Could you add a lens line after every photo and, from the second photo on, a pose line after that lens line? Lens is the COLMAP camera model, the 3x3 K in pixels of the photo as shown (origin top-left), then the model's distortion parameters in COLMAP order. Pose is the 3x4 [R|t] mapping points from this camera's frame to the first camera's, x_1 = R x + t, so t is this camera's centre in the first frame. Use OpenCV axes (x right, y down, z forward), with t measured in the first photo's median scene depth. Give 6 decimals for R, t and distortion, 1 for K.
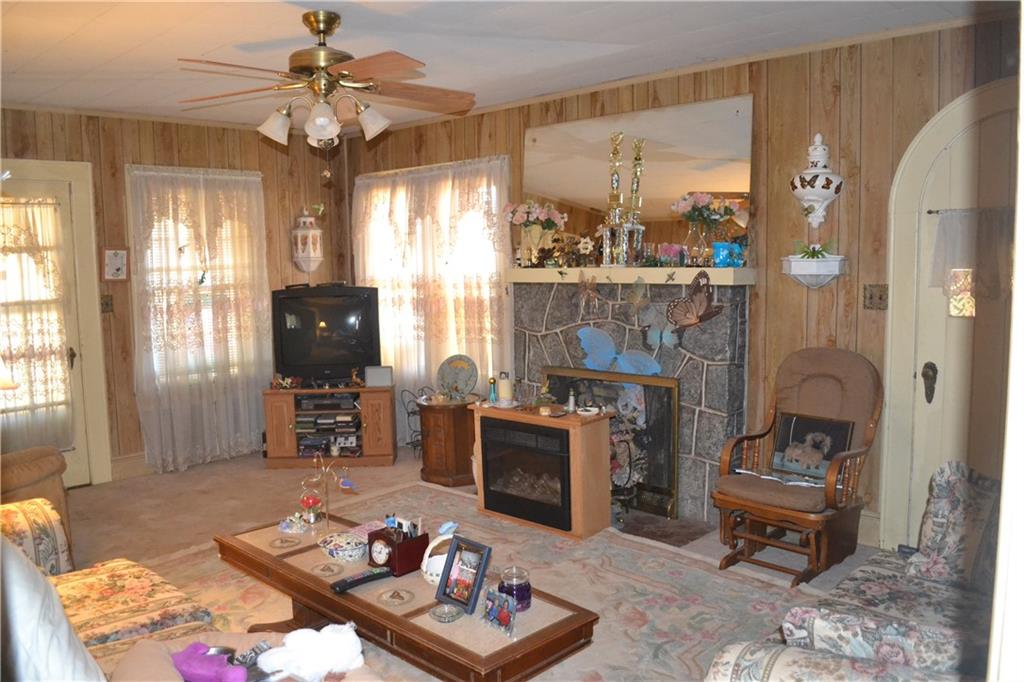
lens RADIAL K [[813.2, 0, 519.5], [0, 813.2, 342.2], [0, 0, 1]] dist [-0.084546, 0.011864]
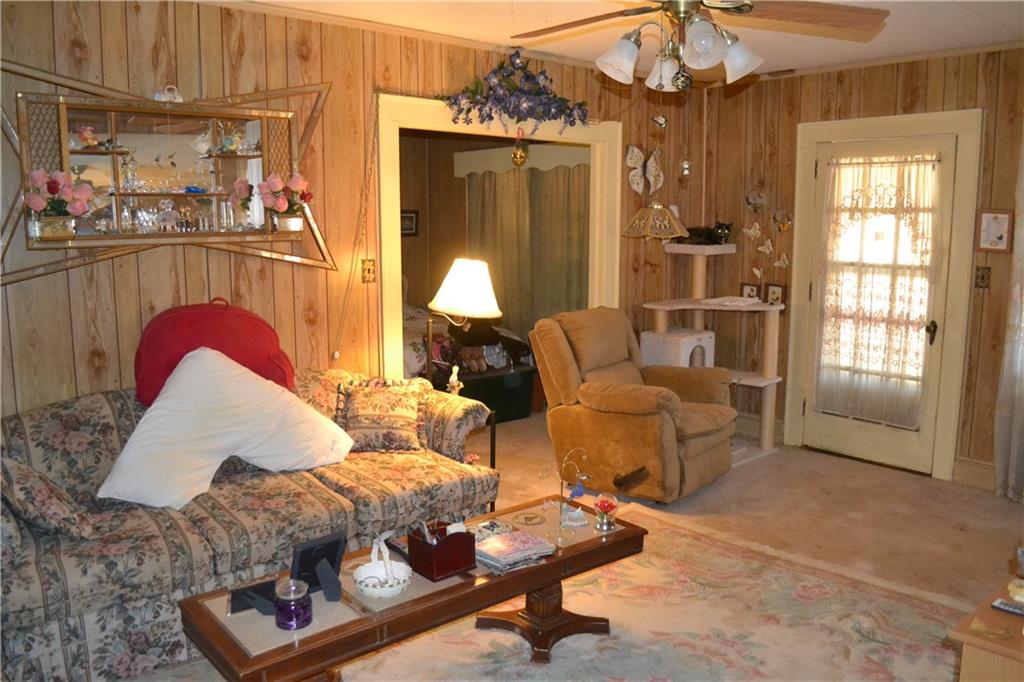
lens RADIAL K [[813.2, 0, 517.4], [0, 813.2, 336.8], [0, 0, 1]] dist [-0.084546, 0.011864]
pose [[-0.091350, 0.158553, -0.983116, 0.376517], [-0.114125, 0.979072, 0.168505, -0.075767], [0.989258, 0.127591, -0.071343, 0.617751]]
